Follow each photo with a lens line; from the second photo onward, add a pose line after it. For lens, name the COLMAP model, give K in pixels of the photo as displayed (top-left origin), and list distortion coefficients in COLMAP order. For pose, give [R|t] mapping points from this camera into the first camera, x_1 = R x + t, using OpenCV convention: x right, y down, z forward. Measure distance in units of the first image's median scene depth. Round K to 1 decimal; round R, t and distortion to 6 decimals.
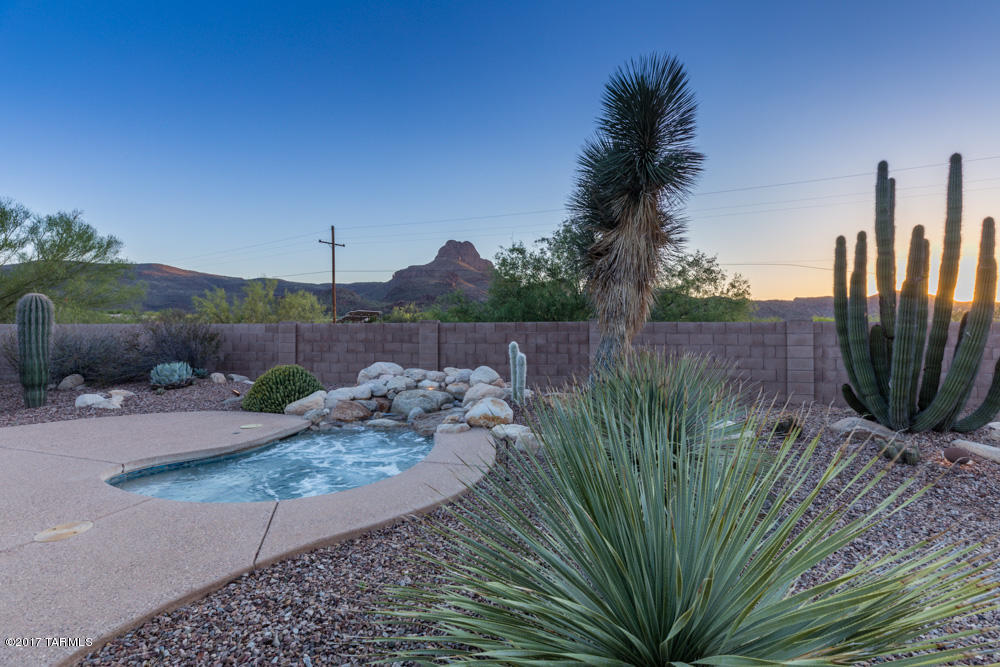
lens RADIAL K [[463.7, 0, 500.9], [0, 463.7, 336.5], [0, 0, 1]] dist [0.006368, -0.000251]
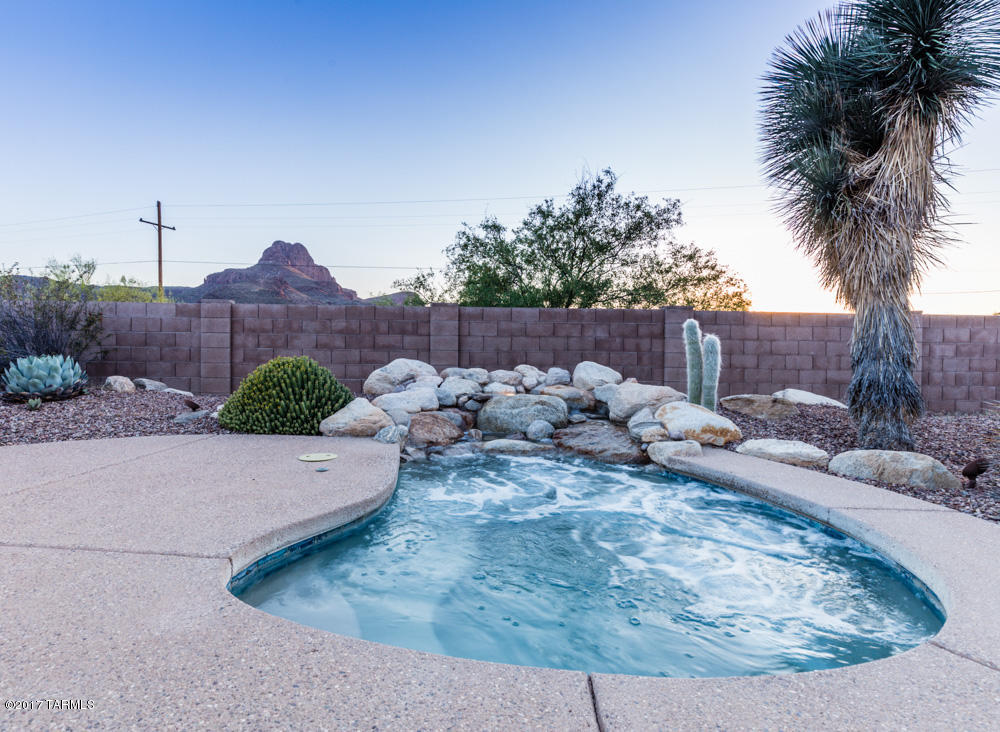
lens RADIAL K [[531.0, 0, 499.6], [0, 531.0, 360.5], [0, 0, 1]] dist [0.000333, 0.000577]
pose [[0.973067, 0.005932, 0.230448, -0.273361], [-0.010452, 0.999776, 0.018400, 0.038571], [-0.230287, -0.020314, 0.972911, 0.203905]]
